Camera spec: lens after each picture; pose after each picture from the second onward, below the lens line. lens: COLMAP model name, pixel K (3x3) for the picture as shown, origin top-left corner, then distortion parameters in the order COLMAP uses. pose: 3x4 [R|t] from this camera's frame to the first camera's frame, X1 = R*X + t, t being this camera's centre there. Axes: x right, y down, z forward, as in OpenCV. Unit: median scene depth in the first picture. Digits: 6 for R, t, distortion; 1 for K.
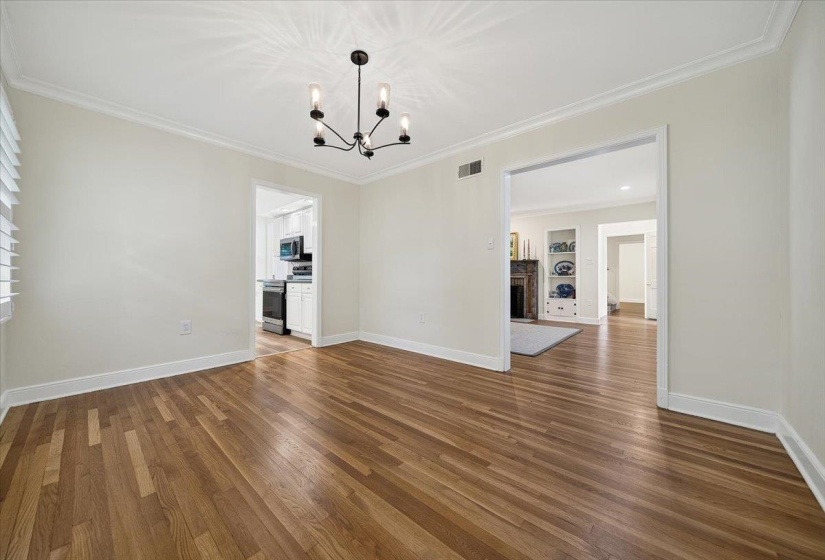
lens RADIAL K [[297.5, 0, 403.4], [0, 297.5, 275.3], [0, 0, 1]] dist [-0.011596, -0.000017]
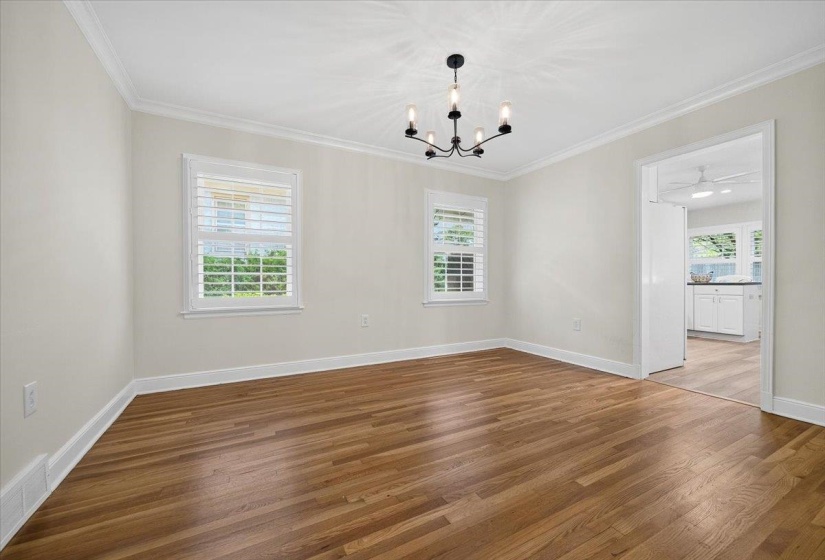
lens RADIAL K [[319.9, 0, 395.2], [0, 319.9, 278.1], [0, 0, 1]] dist [-0.013669, 0.000022]
pose [[-0.348626, -0.004446, -0.937251, 0.775089], [0.002742, 0.999980, -0.005764, 0.017143], [0.937258, -0.004579, -0.348607, 0.997759]]
